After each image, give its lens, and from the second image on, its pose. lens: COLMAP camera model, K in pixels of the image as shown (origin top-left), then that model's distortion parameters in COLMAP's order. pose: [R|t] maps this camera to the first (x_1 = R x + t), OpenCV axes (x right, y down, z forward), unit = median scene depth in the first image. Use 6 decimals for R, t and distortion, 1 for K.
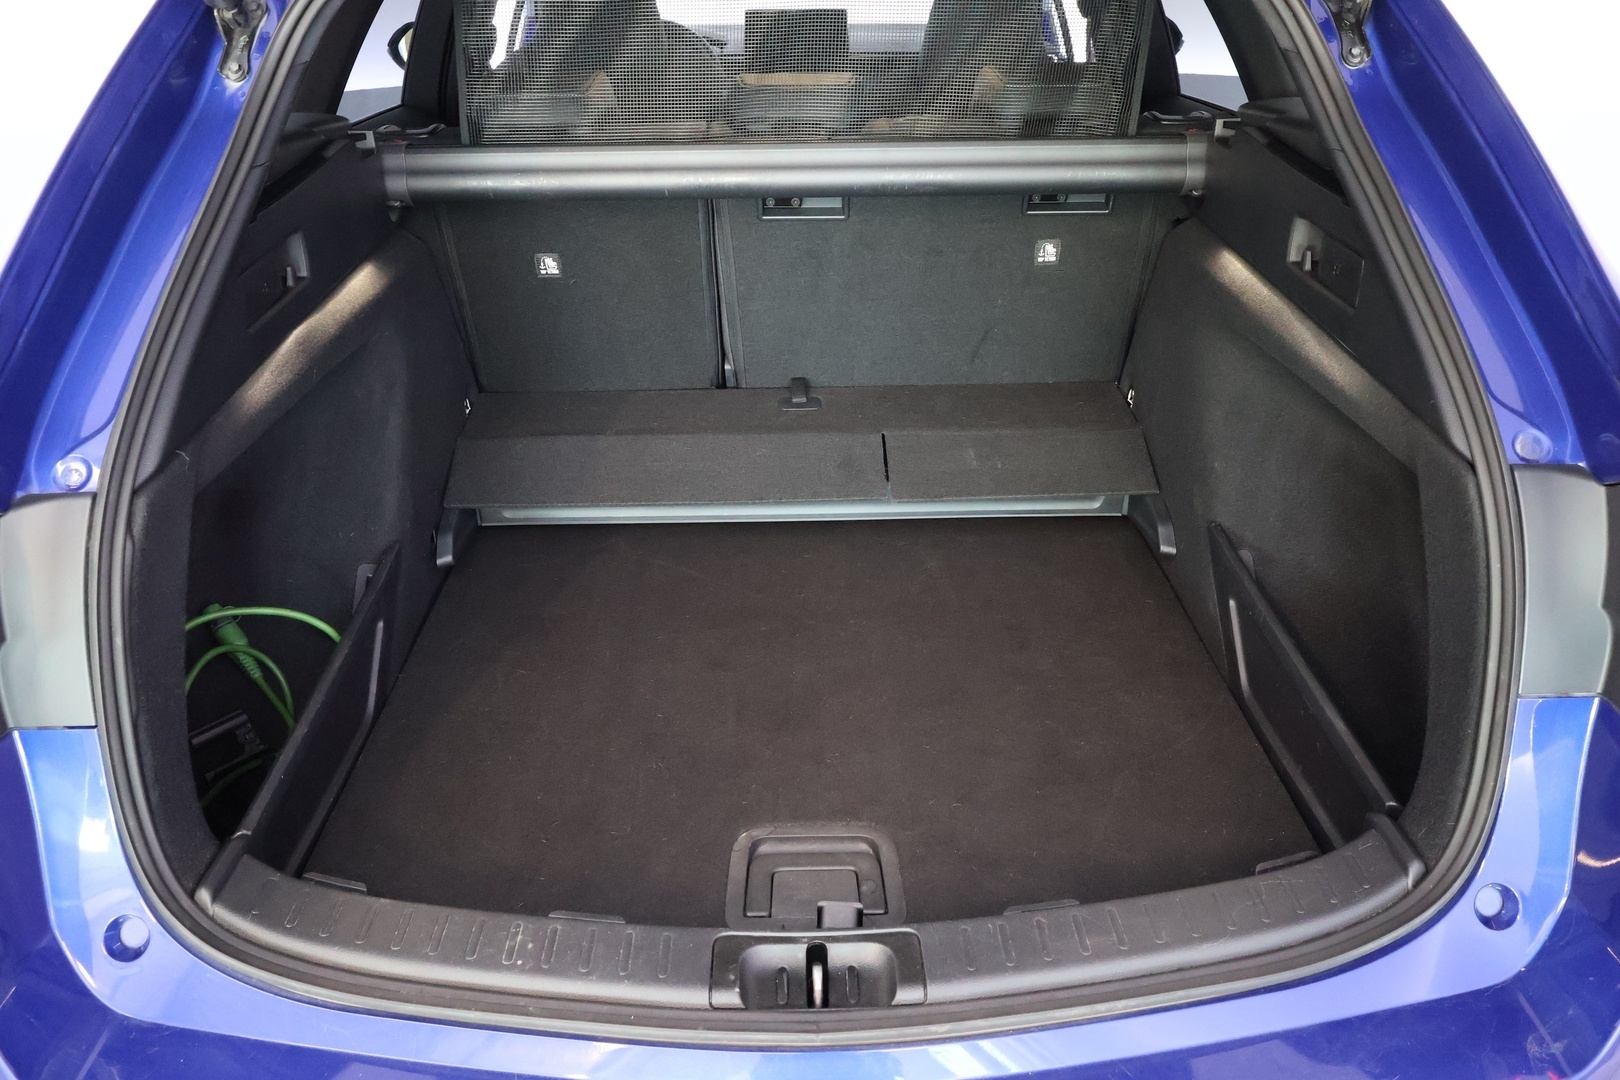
lens RADIAL K [[1297.7, 0, 810.0], [0, 1297.7, 540.0], [0, 0, 1]] dist [-0.010978, -0.008893]
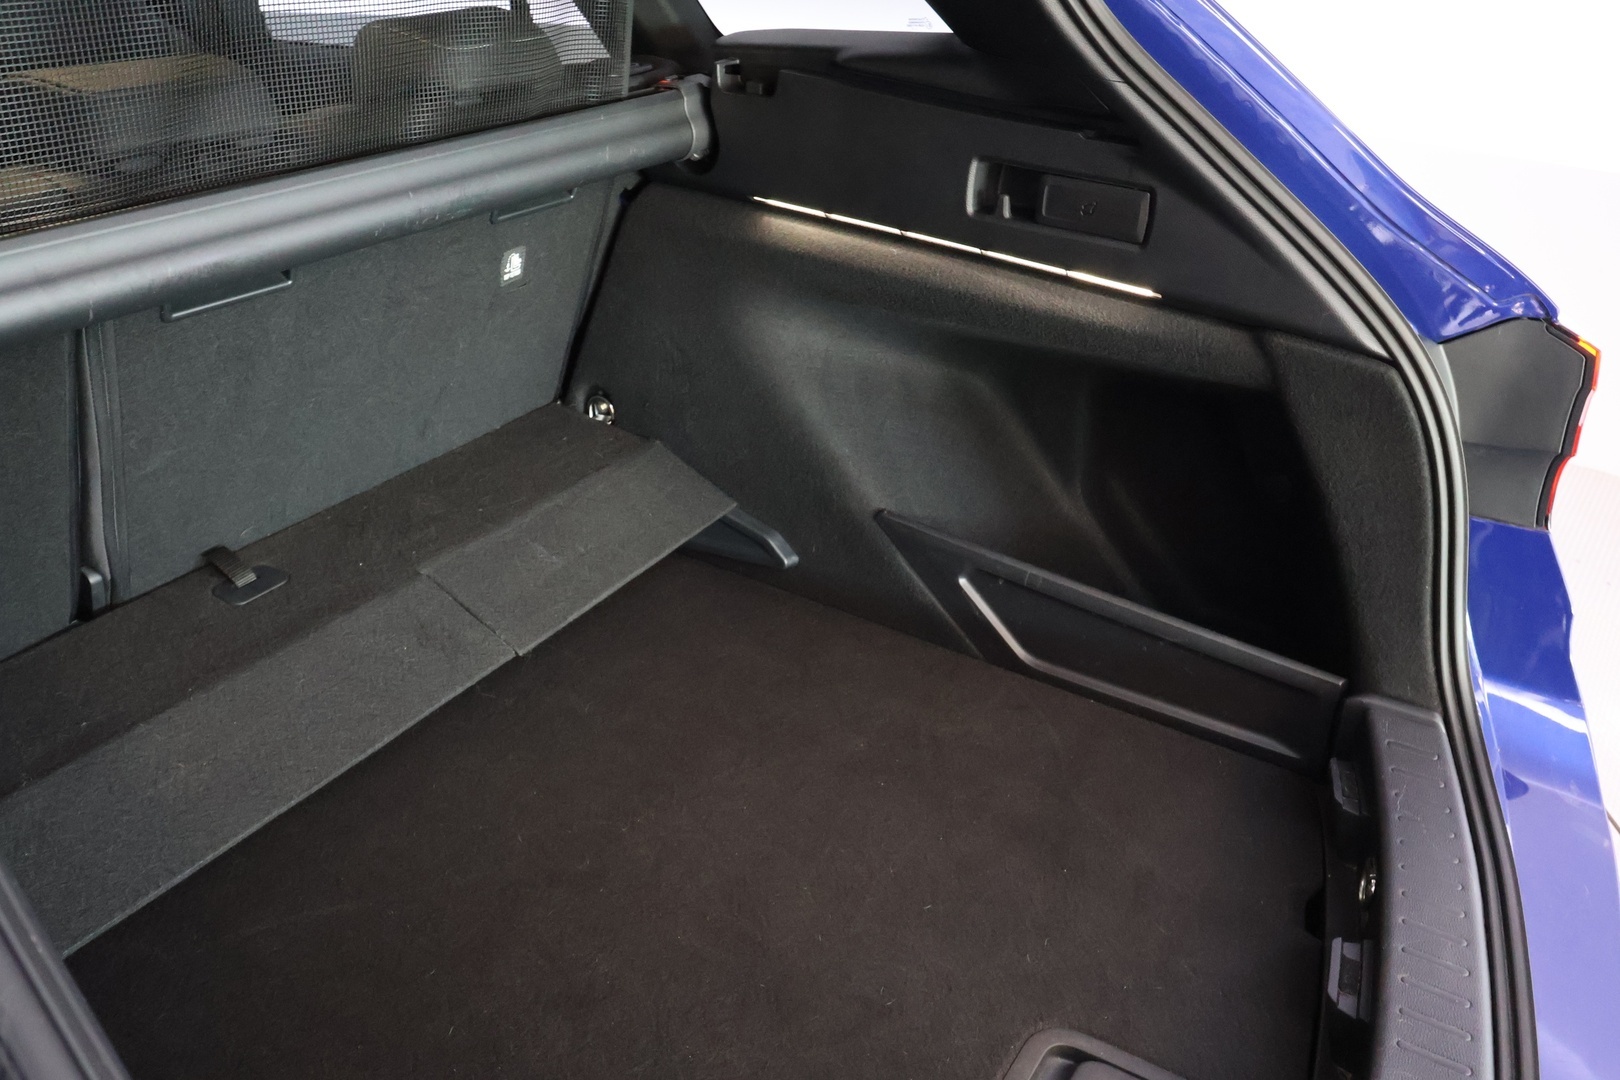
lens RADIAL K [[1297.7, 0, 810.0], [0, 1297.7, 540.0], [0, 0, 1]] dist [-0.010978, -0.008893]
pose [[0.542992, -0.383927, 0.746833, -0.348839], [0.336984, 0.914236, 0.224977, -0.188728], [-0.769156, 0.129510, 0.625800, 0.420013]]
